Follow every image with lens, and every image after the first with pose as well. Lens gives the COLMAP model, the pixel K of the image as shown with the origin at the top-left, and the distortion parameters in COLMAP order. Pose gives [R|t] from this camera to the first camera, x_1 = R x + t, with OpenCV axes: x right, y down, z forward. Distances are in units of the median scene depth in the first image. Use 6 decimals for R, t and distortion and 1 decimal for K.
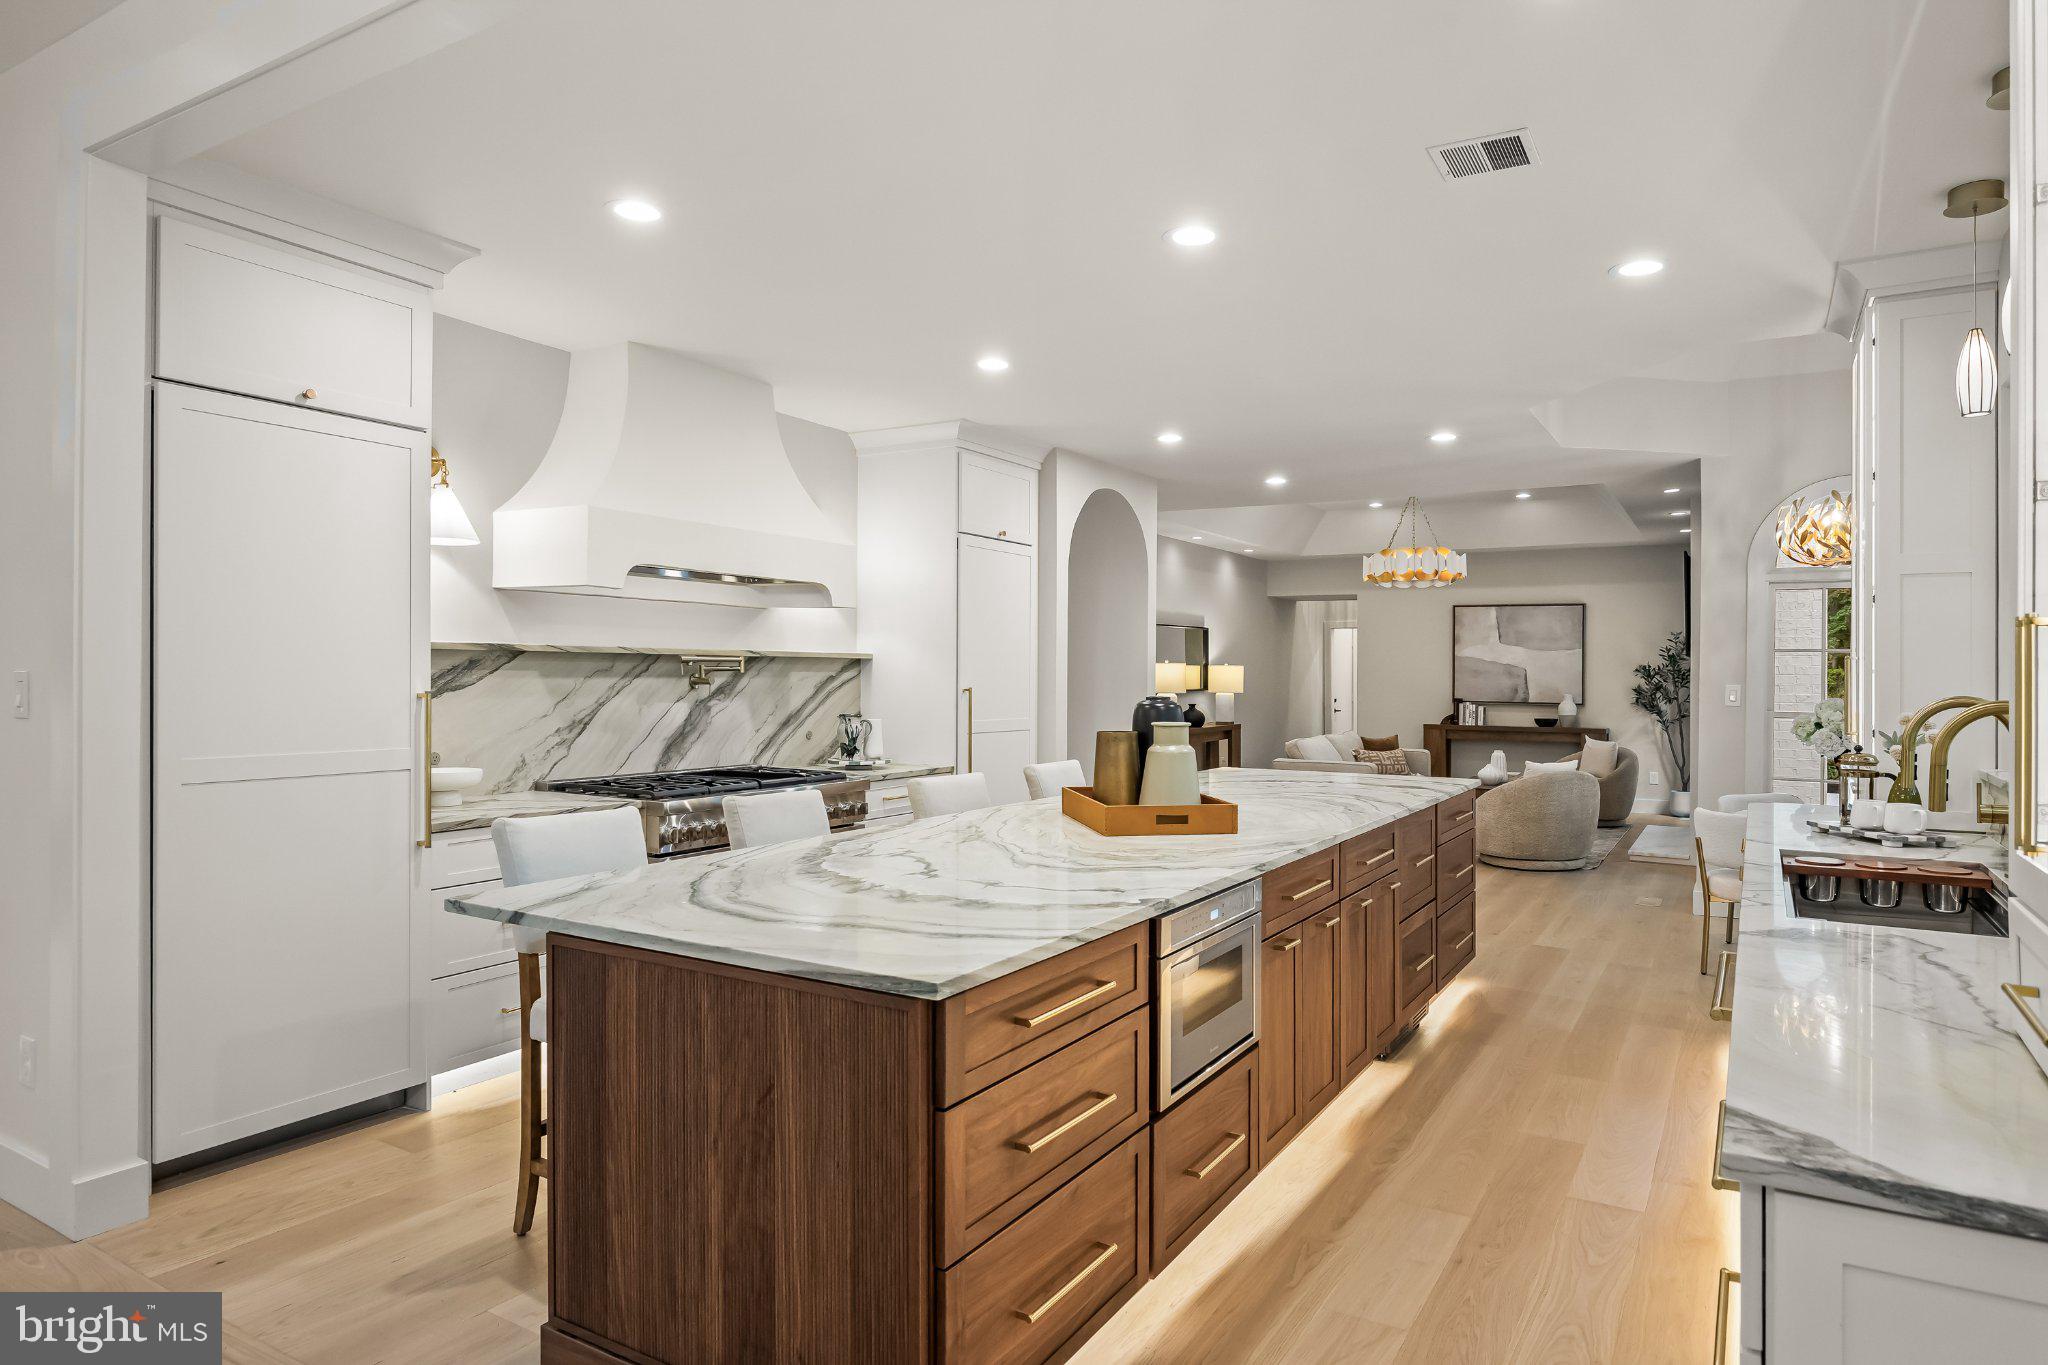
lens RADIAL K [[1229.5, 0, 1042.6], [0, 1229.5, 675.9], [0, 0, 1]] dist [-0.002698, 0.001392]
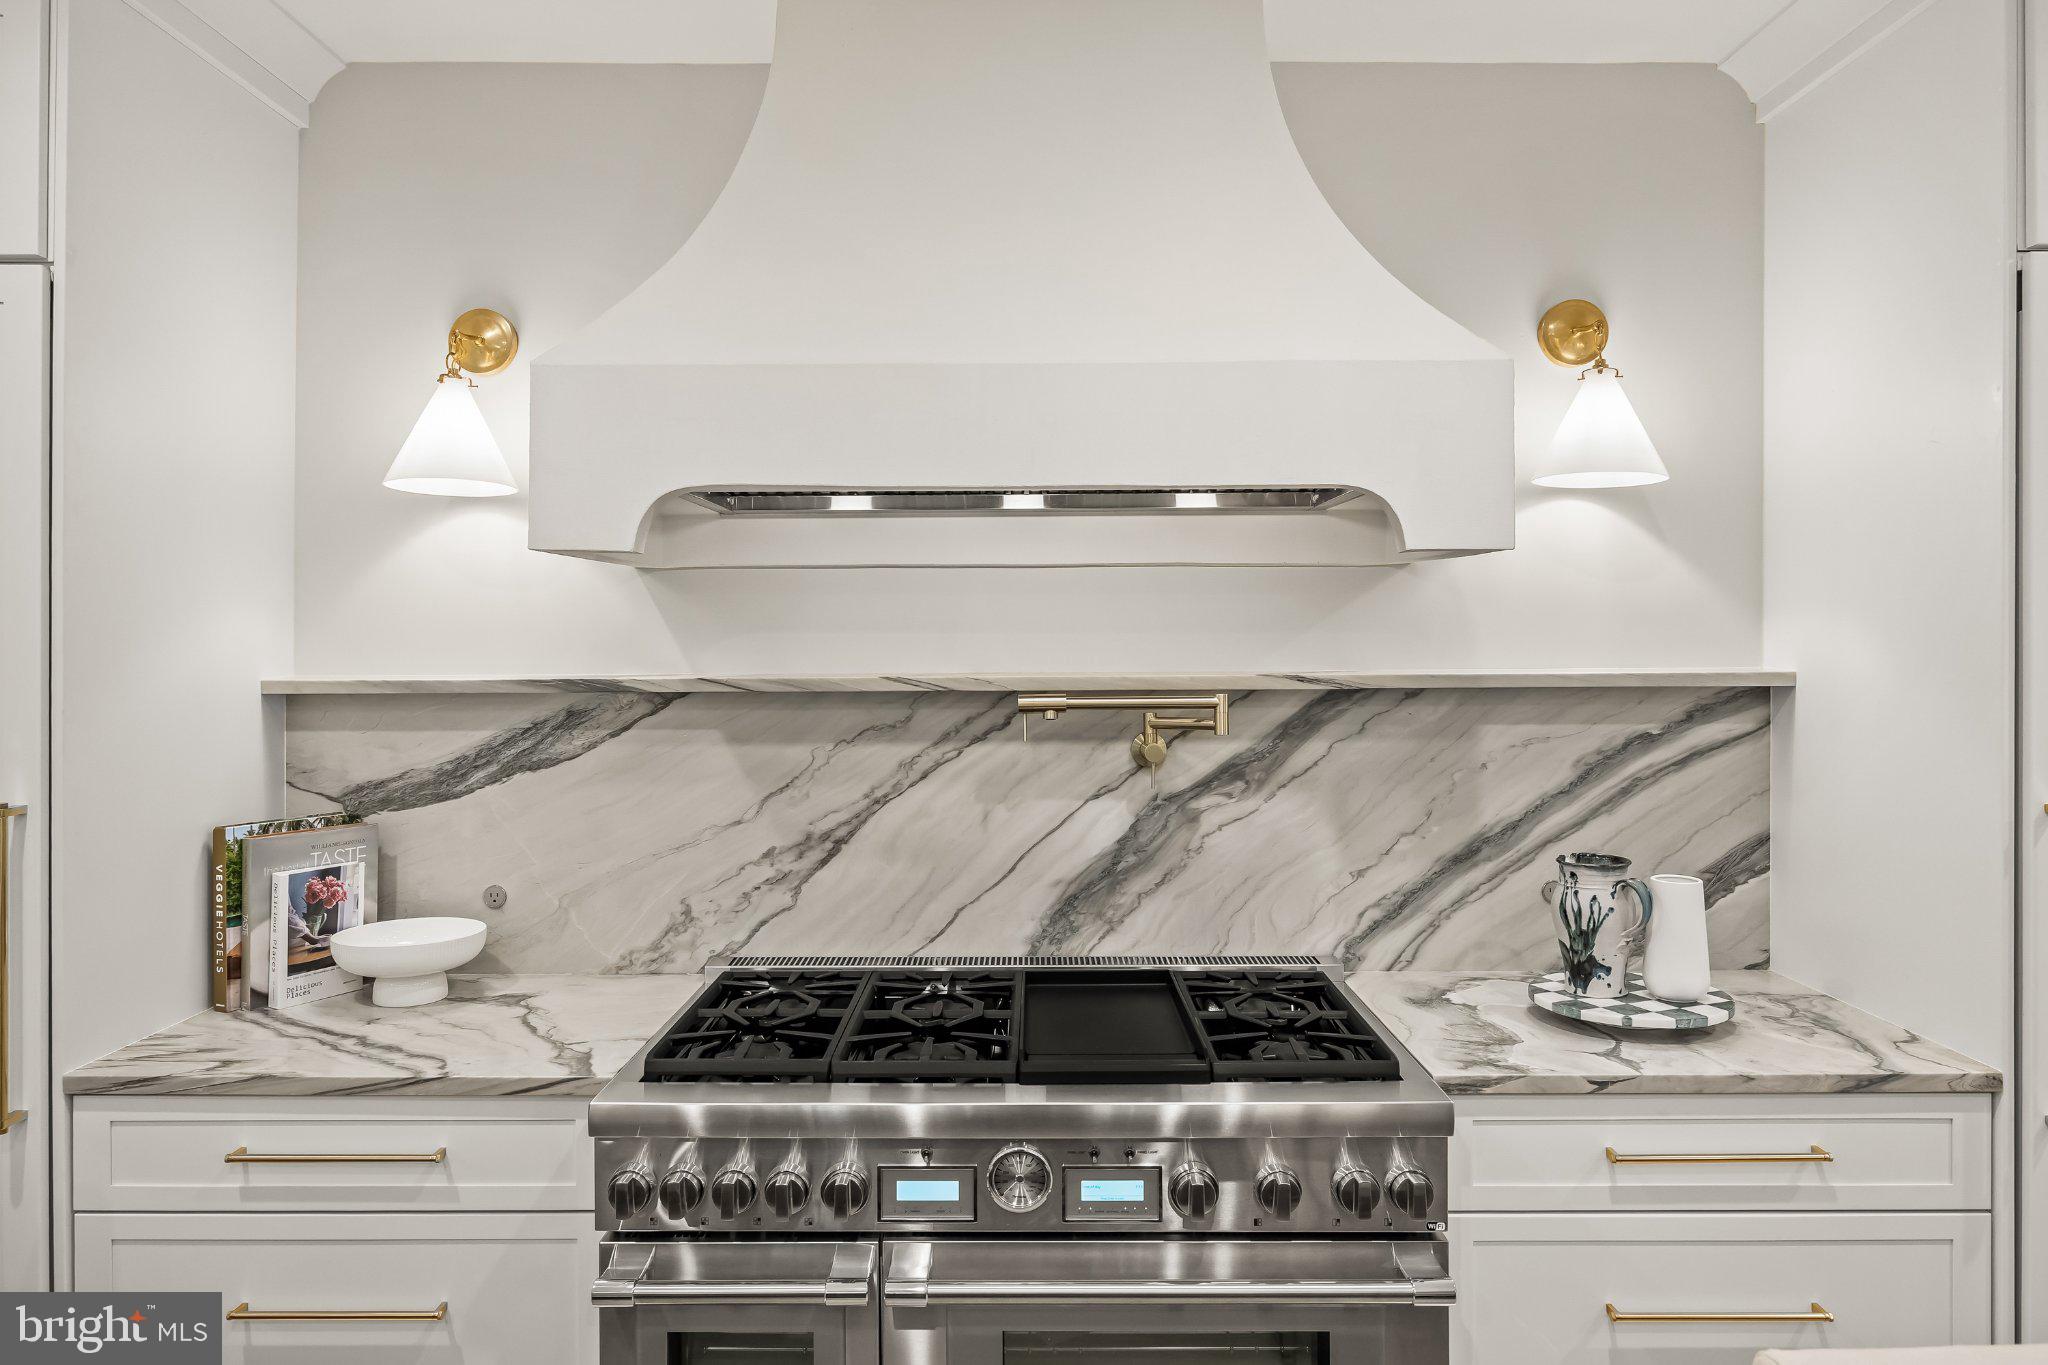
lens RADIAL K [[1287.4, 0, 1020.0], [0, 1287.4, 677.9], [0, 0, 1]] dist [-0.005531, 0.010250]
pose [[0.494804, -0.003304, -0.868999, 0.082610], [0.006474, 0.999979, -0.000115, -0.021152], [0.868981, -0.005569, 0.494815, 0.747392]]
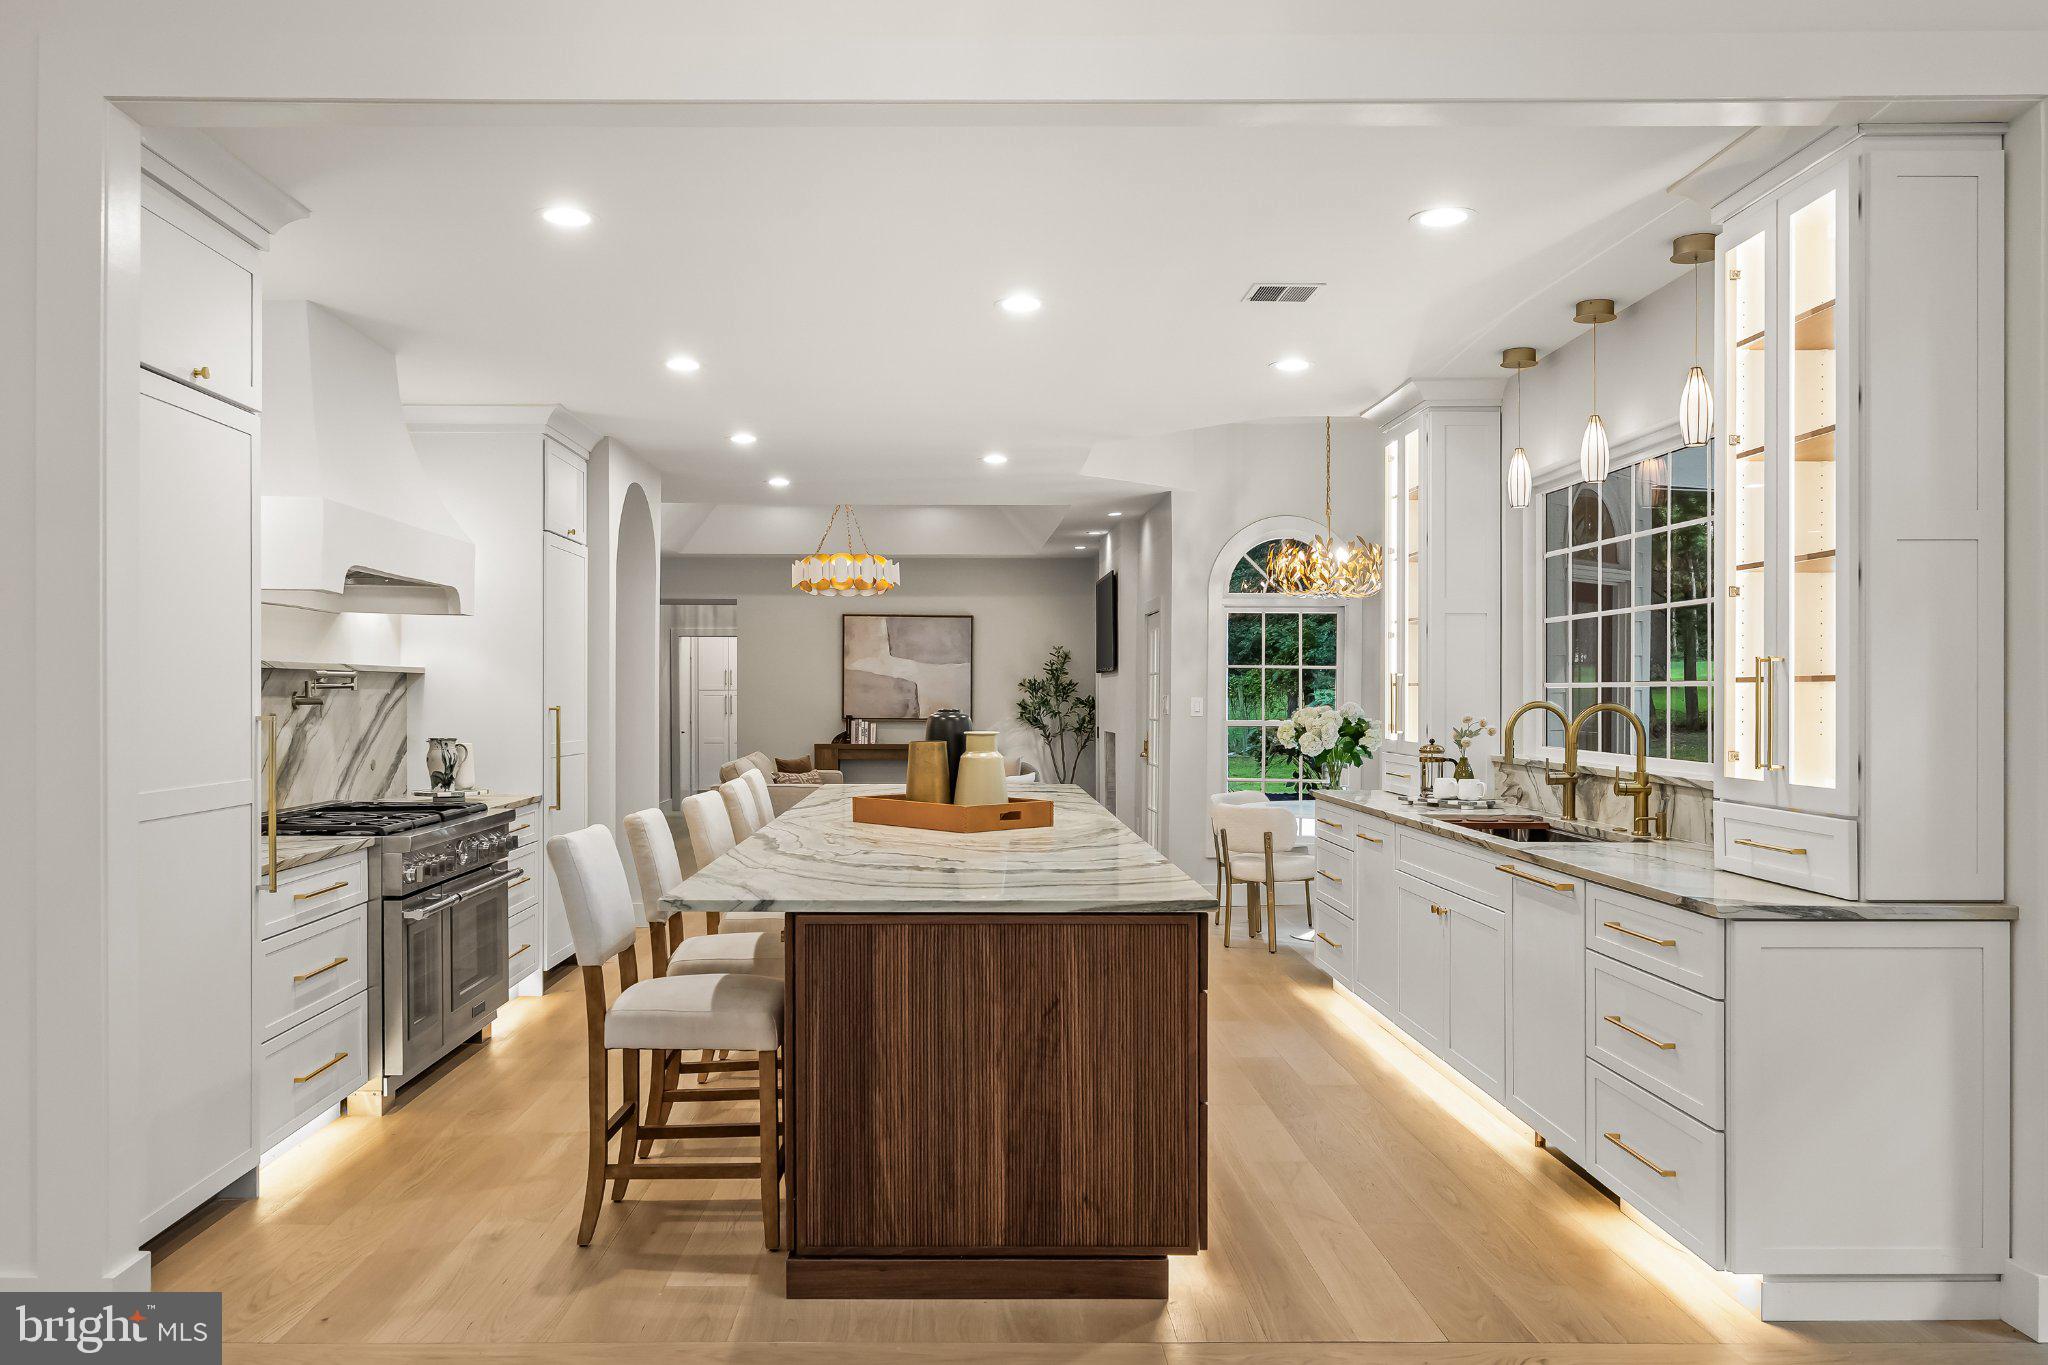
lens RADIAL K [[1576.2, 0, 1010.6], [0, 1576.2, 689.9], [0, 0, 1]] dist [0.011809, 0.003722]
pose [[0.847884, -0.005052, 0.530157, -0.442213], [0.005861, 0.999983, 0.000157, -0.000493], [-0.530149, 0.002974, 0.847899, -0.157189]]
